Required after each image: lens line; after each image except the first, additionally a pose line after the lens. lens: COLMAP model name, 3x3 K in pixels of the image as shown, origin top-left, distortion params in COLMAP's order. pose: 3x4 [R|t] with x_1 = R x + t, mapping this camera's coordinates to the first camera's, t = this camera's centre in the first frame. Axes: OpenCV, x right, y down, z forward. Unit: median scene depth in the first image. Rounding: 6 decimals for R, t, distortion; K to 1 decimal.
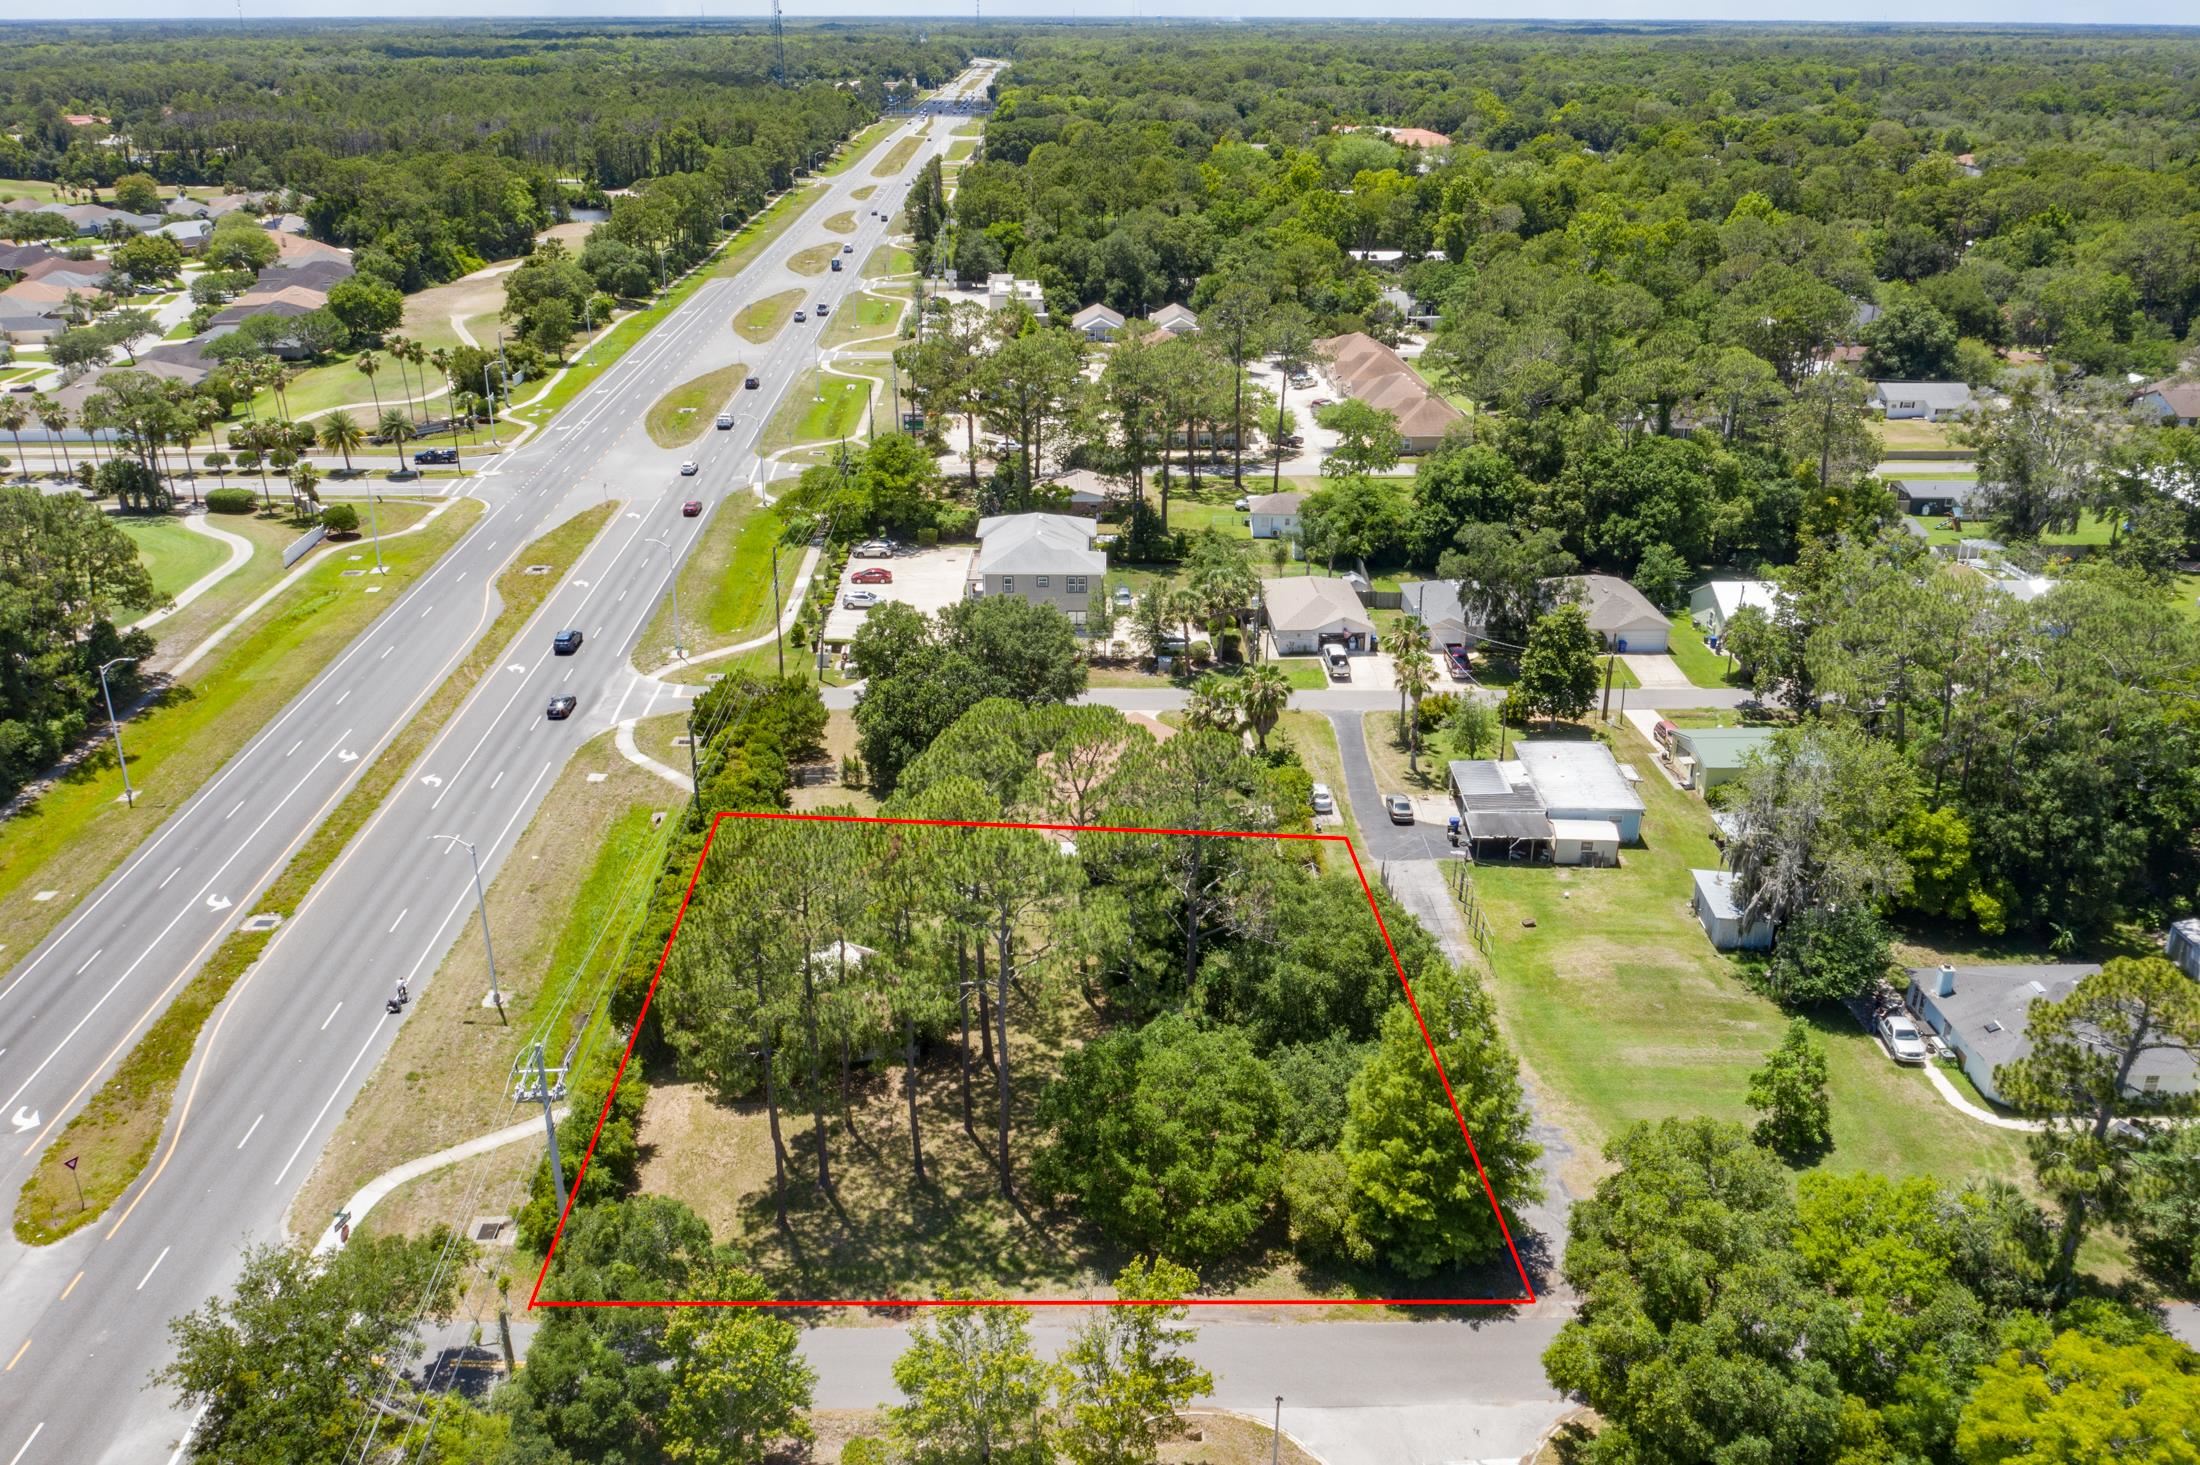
lens RADIAL K [[1739.5, 0, 1094.1], [0, 1739.5, 732.2], [0, 0, 1]] dist [-0.027354, 0.010862]
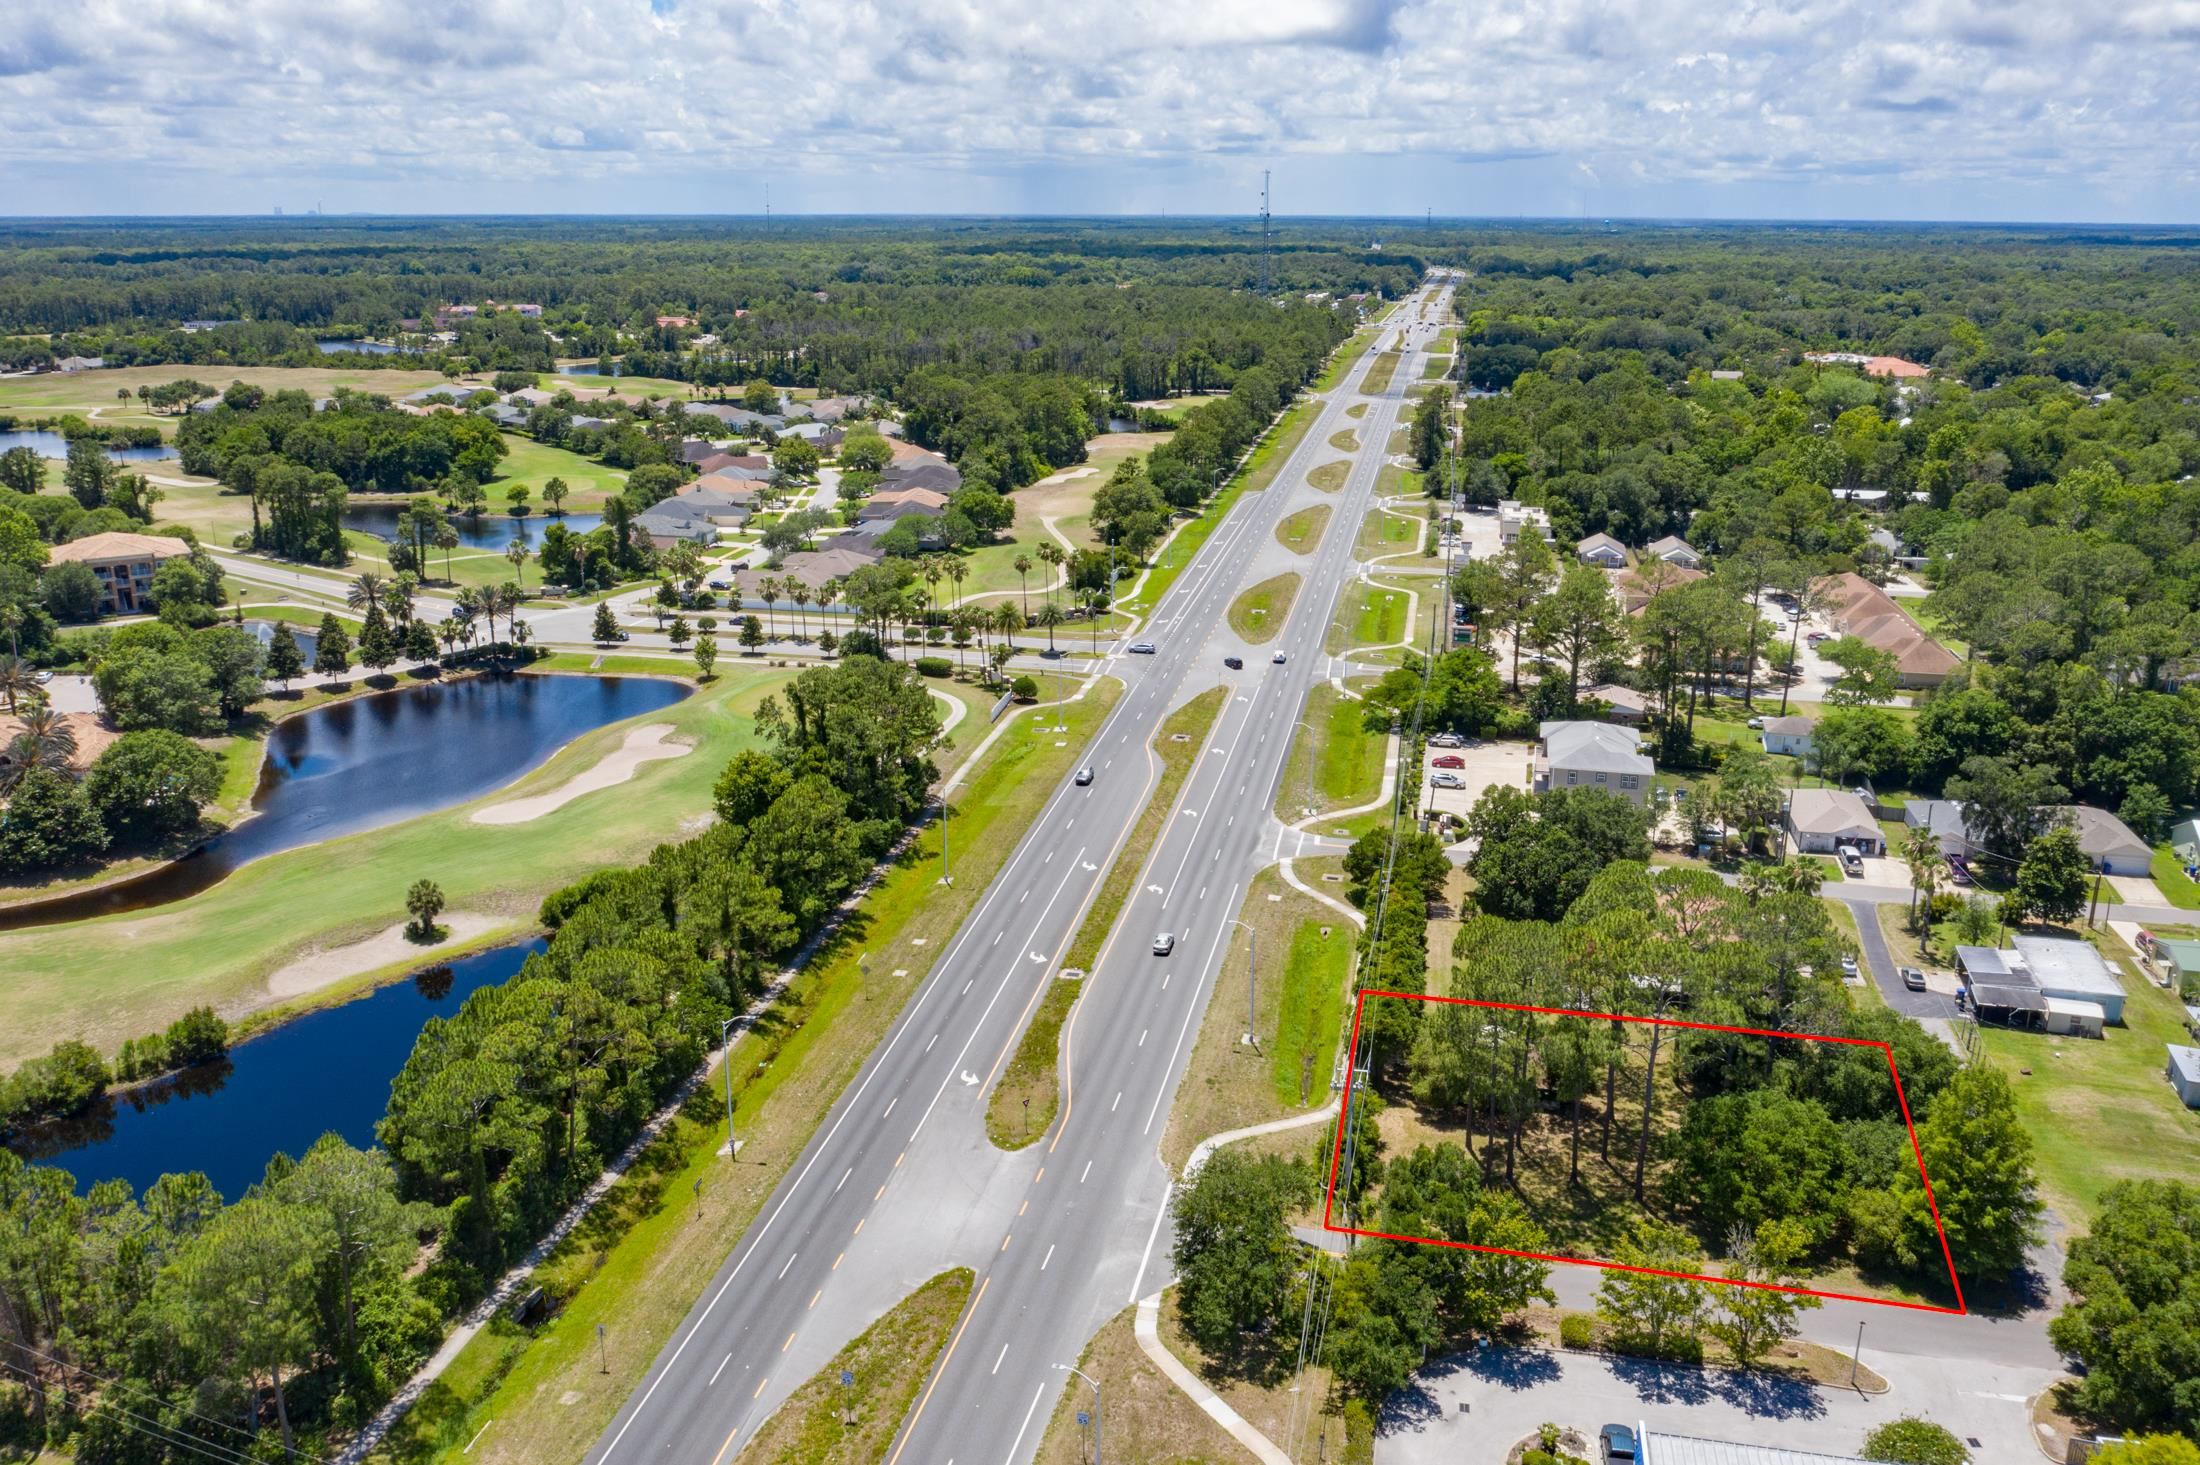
lens RADIAL K [[1739.5, 0, 1098.1], [0, 1739.5, 737.2], [0, 0, 1]] dist [-0.027354, 0.010862]
pose [[0.971992, 0.069765, -0.224422, -0.098360], [-0.091736, 0.991798, -0.089003, 0.027497], [0.216372, 0.107098, 0.970419, -0.275933]]
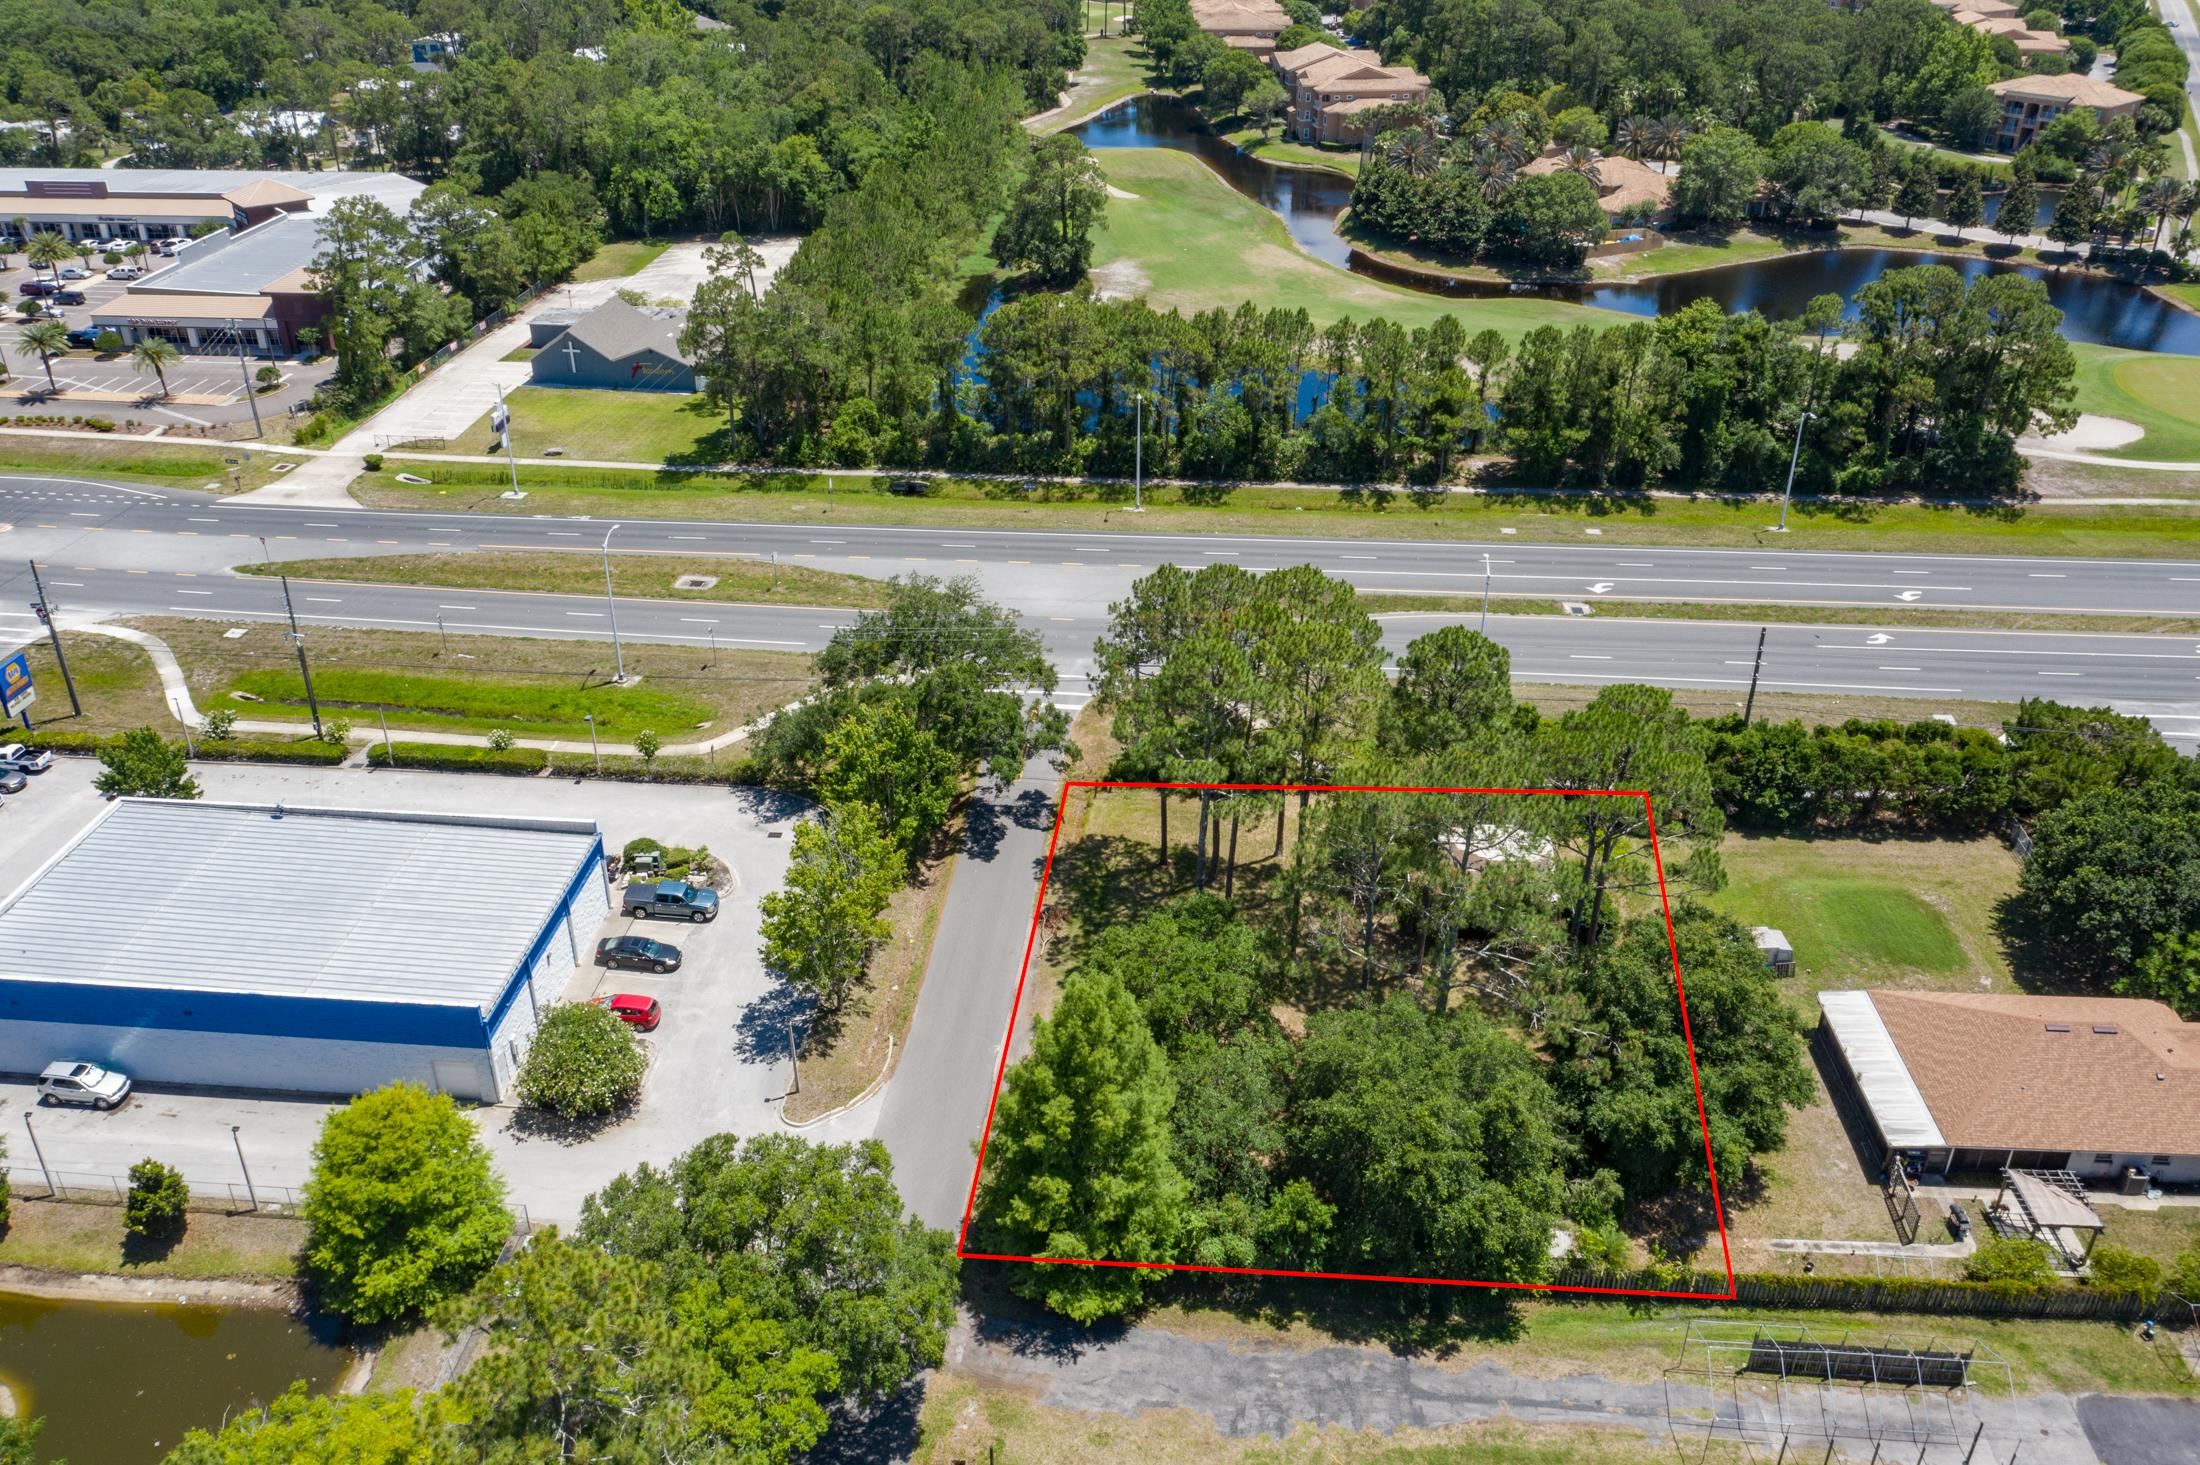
lens RADIAL K [[1739.5, 0, 1101.7], [0, 1739.5, 716.3], [0, 0, 1]] dist [-0.027354, 0.010862]
pose [[-0.110202, 0.470260, -0.875620, 0.424483], [-0.382797, 0.792943, 0.474035, -0.181523], [0.917236, 0.387424, 0.092630, 0.404992]]
